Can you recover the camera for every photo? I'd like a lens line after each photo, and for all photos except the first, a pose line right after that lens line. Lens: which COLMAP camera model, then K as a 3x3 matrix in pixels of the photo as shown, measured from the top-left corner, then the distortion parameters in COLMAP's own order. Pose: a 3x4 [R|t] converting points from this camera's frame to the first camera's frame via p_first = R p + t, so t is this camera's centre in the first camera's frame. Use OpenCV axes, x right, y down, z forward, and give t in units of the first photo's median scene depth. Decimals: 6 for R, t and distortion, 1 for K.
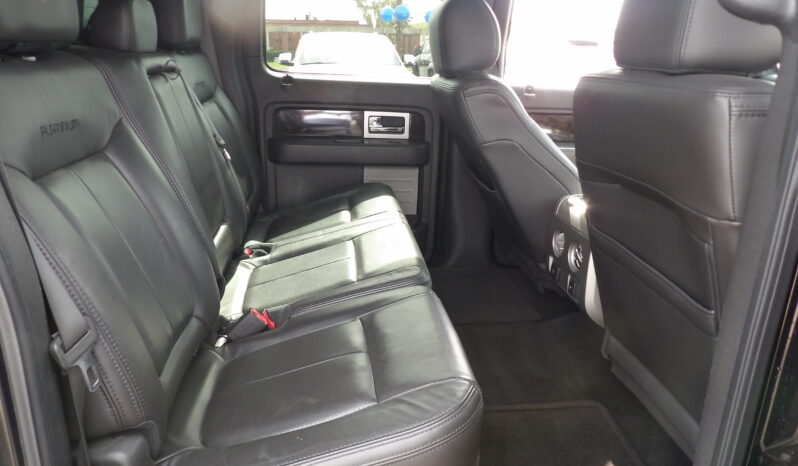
lens RADIAL K [[575.4, 0, 379.5], [0, 575.4, 222.7], [0, 0, 1]] dist [-0.008490, 0.007114]
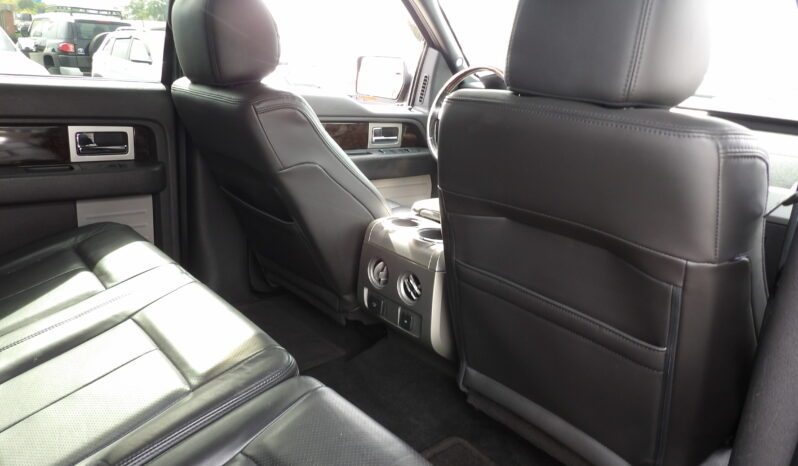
lens RADIAL K [[575.4, 0, 379.5], [0, 575.4, 222.7], [0, 0, 1]] dist [-0.008490, 0.007114]
pose [[0.810077, -0.127403, 0.572314, -0.189246], [0.117042, 0.991599, 0.055075, -0.091094], [-0.574523, 0.022370, 0.818183, 0.249194]]
